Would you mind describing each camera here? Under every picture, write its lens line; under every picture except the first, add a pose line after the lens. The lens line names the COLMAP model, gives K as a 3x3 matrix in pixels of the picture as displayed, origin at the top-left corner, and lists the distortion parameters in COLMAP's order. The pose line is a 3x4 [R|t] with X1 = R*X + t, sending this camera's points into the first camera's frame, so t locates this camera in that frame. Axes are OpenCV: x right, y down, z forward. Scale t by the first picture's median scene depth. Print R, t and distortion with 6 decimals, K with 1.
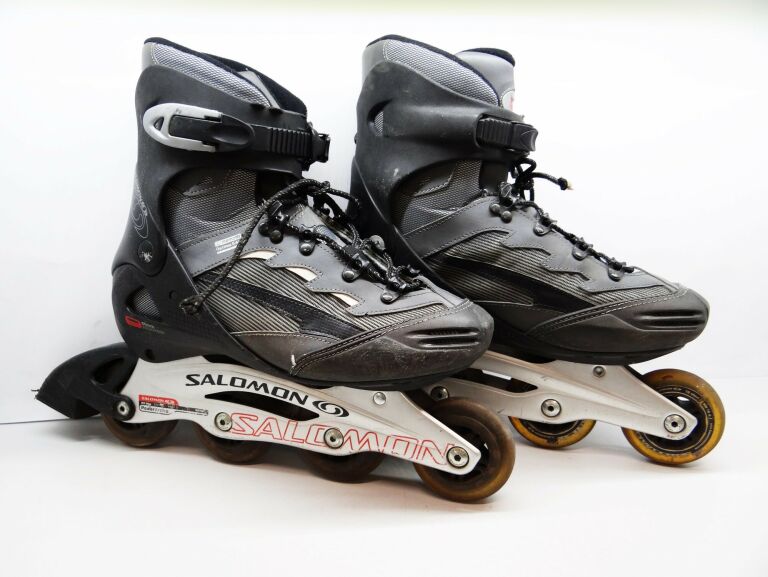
lens RADIAL K [[607.2, 0, 384.0], [0, 607.2, 288.5], [0, 0, 1]] dist [-0.008523, -0.003552]
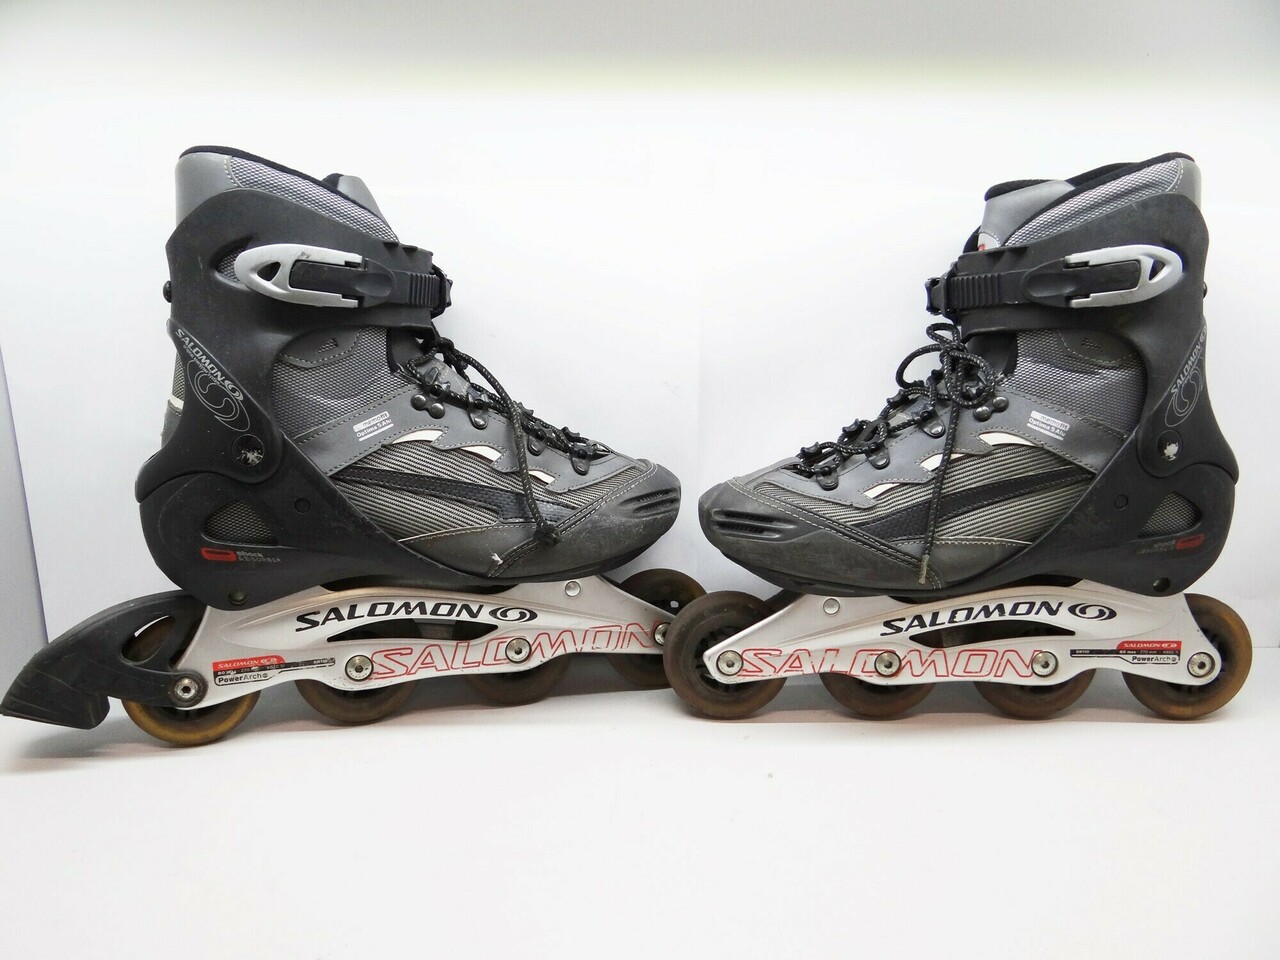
lens RADIAL K [[1012.0, 0, 640.0], [0, 1012.0, 480.0], [0, 0, 1]] dist [-0.008523, -0.003552]
pose [[0.839616, -0.133993, 0.526394, -0.630022], [0.123650, 0.990802, 0.054982, -0.034119], [-0.528919, 0.018925, 0.848461, -0.242706]]
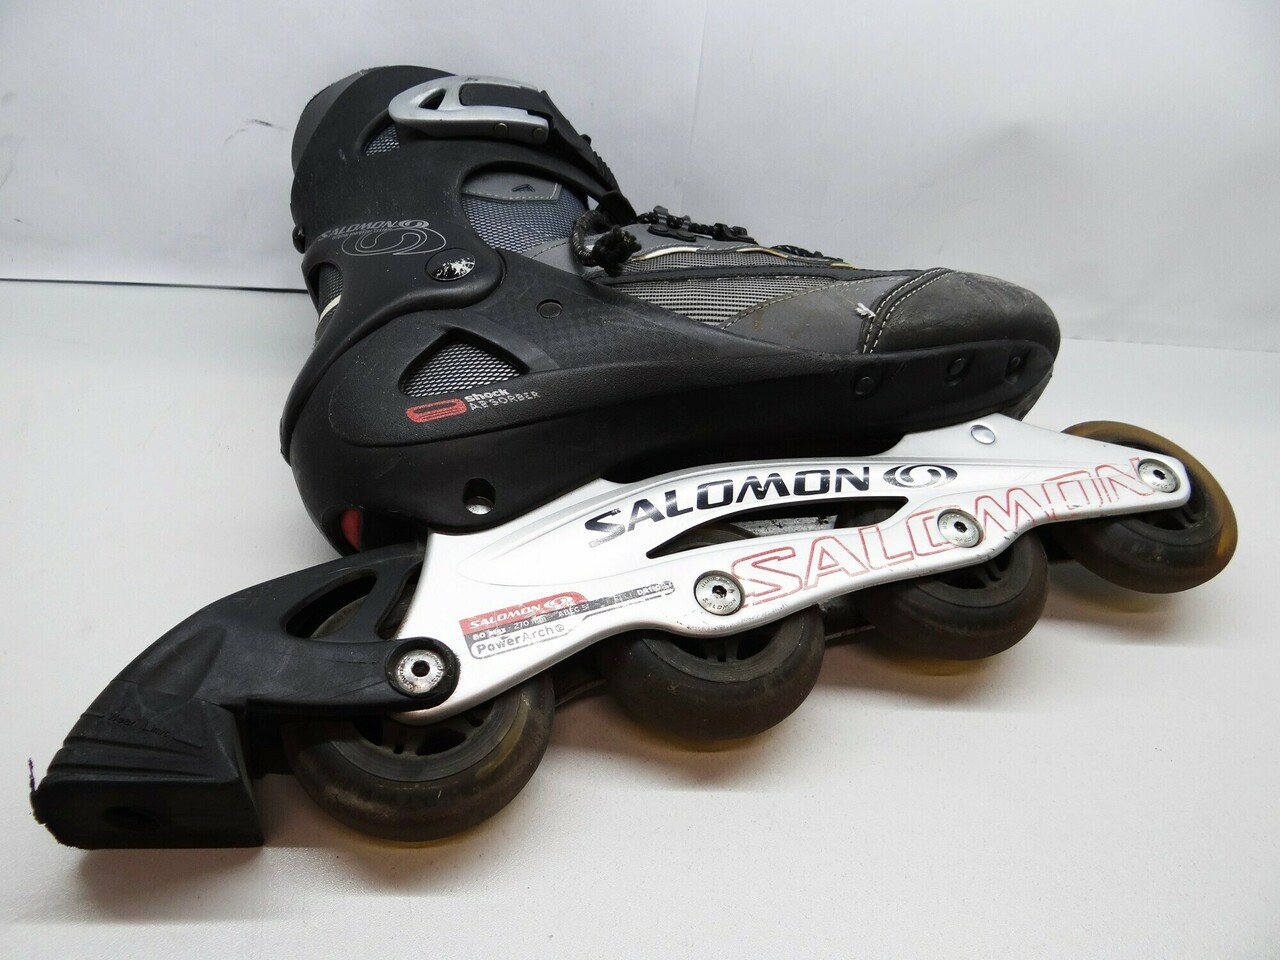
lens RADIAL K [[1012.0, 0, 640.0], [0, 1012.0, 480.0], [0, 0, 1]] dist [-0.008523, -0.003552]
pose [[0.813079, -0.028198, 0.581471, -0.724343], [0.452830, 0.658345, -0.601272, 0.573779], [-0.365853, 0.752188, 0.548055, 0.641334]]
